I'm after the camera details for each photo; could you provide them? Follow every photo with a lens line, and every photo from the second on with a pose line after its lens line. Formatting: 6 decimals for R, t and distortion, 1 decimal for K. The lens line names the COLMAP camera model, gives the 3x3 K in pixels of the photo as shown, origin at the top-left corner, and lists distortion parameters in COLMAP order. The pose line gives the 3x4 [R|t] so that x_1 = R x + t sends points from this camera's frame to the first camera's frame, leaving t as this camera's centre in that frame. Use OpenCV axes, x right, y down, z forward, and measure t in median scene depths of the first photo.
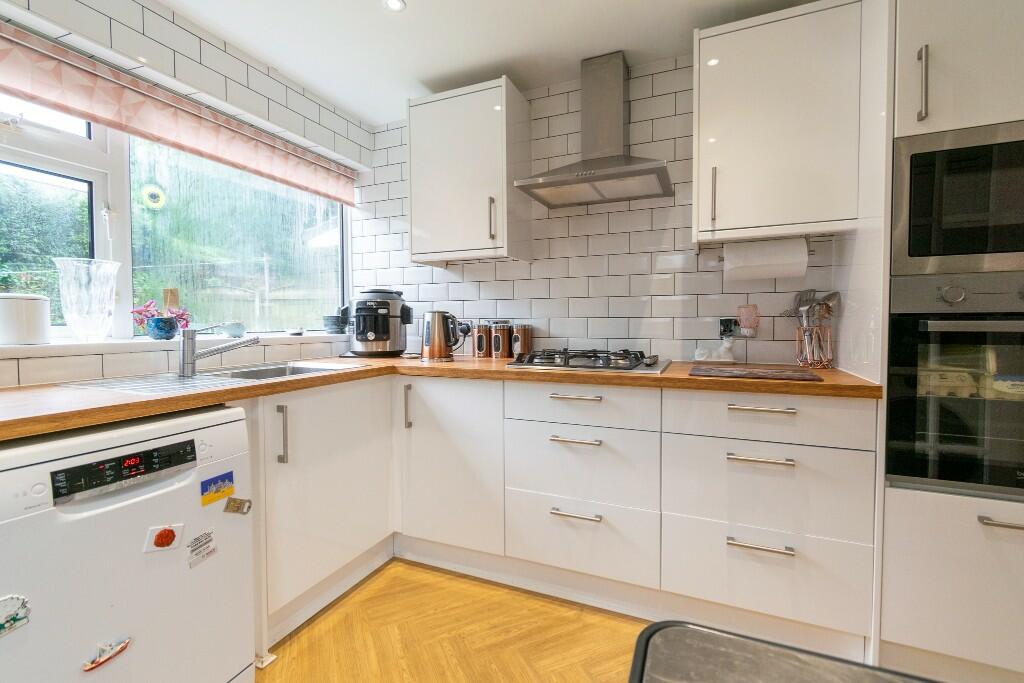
lens RADIAL K [[452.6, 0, 511.7], [0, 452.6, 338.7], [0, 0, 1]] dist [0.002468, -0.000787]
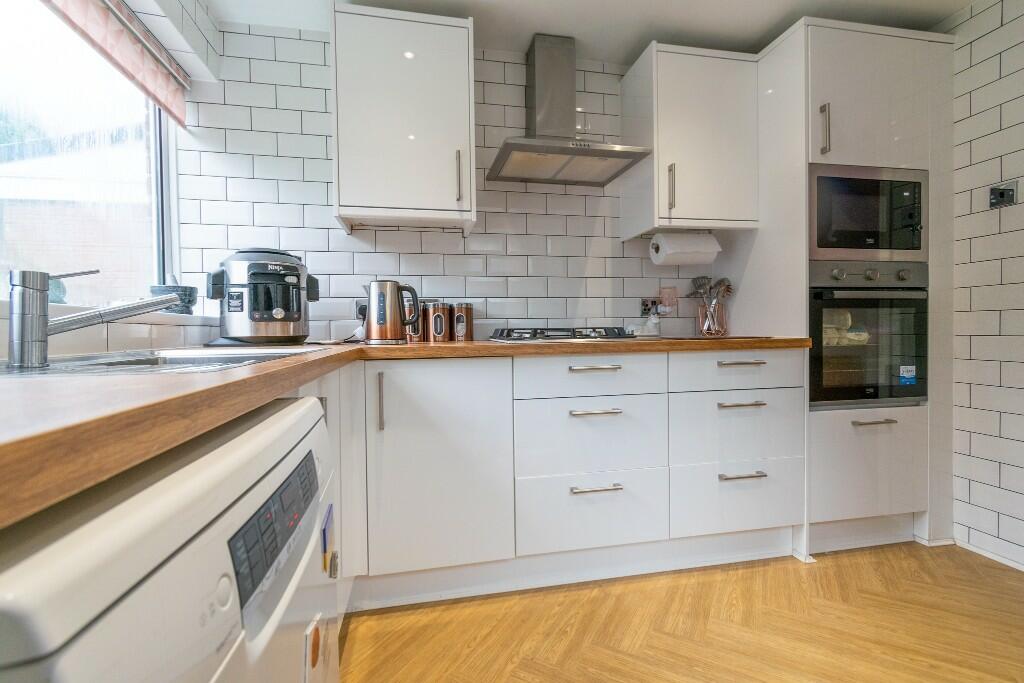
lens RADIAL K [[452.6, 0, 513.2], [0, 452.6, 337.9], [0, 0, 1]] dist [0.002468, -0.000787]
pose [[0.818927, -0.017707, 0.573625, -0.545545], [0.032304, 0.999361, -0.015270, 0.071607], [-0.572988, 0.031035, 0.818976, 0.286412]]
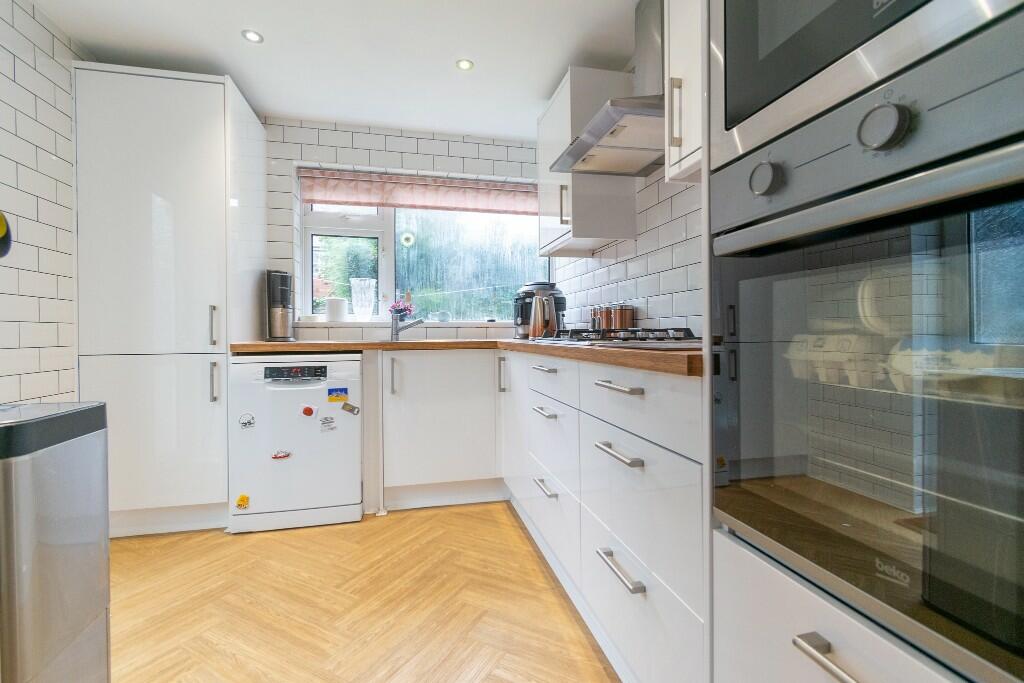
lens RADIAL K [[452.6, 0, 509.7], [0, 452.6, 336.5], [0, 0, 1]] dist [0.002468, -0.000787]
pose [[0.593580, 0.004473, -0.804763, 0.873036], [-0.023673, 0.999649, -0.011905, 0.069622], [0.804427, 0.026118, 0.593477, 0.327669]]
